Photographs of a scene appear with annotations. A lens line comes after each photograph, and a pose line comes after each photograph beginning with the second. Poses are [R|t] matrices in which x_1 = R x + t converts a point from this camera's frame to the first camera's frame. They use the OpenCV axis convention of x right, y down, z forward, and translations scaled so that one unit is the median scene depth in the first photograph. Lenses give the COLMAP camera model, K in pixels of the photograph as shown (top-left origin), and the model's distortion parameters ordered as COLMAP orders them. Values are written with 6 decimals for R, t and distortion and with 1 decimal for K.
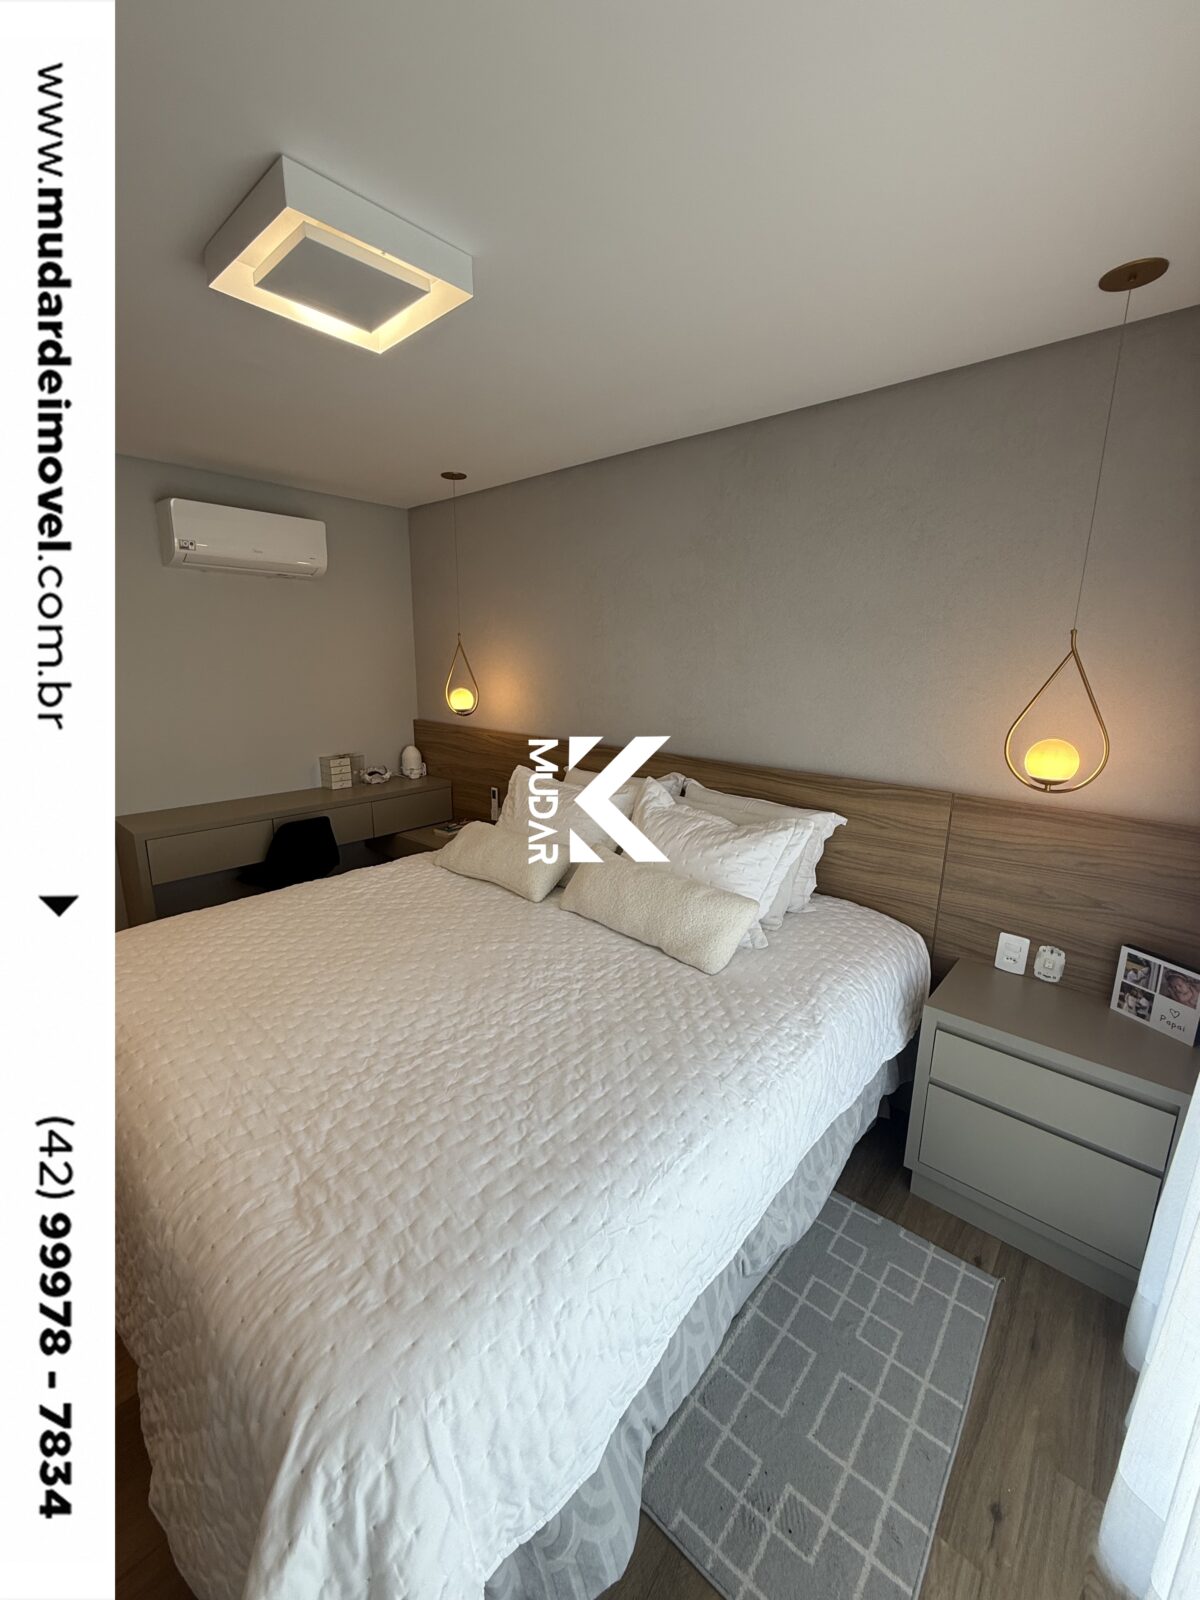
lens RADIAL K [[639.1, 0, 601.7], [0, 639.1, 800.0], [0, 0, 1]] dist [0.002754, 0.000354]
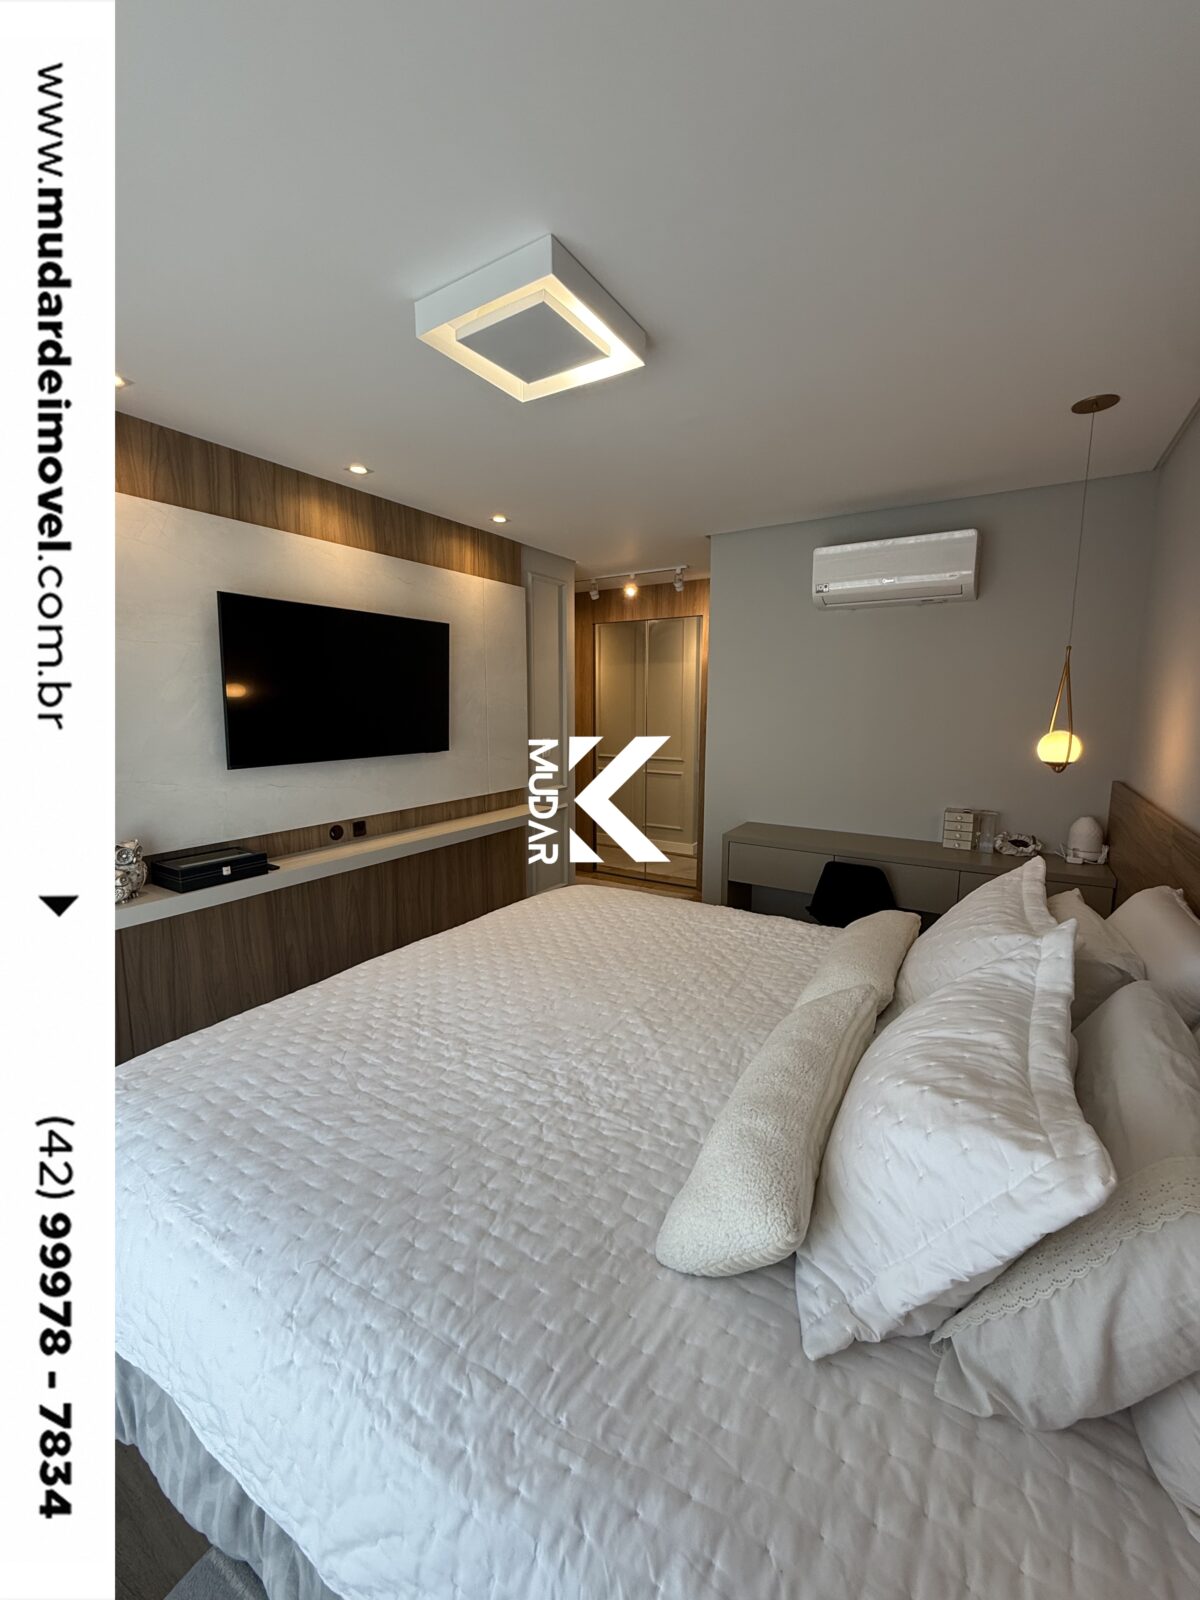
lens RADIAL K [[639.1, 0, 601.1], [0, 639.1, 799.7], [0, 0, 1]] dist [0.002754, 0.000354]
pose [[0.163954, 0.139139, -0.976606, 0.639978], [-0.219951, 0.970236, 0.101305, -0.128920], [0.961634, 0.198196, 0.189678, 0.822819]]
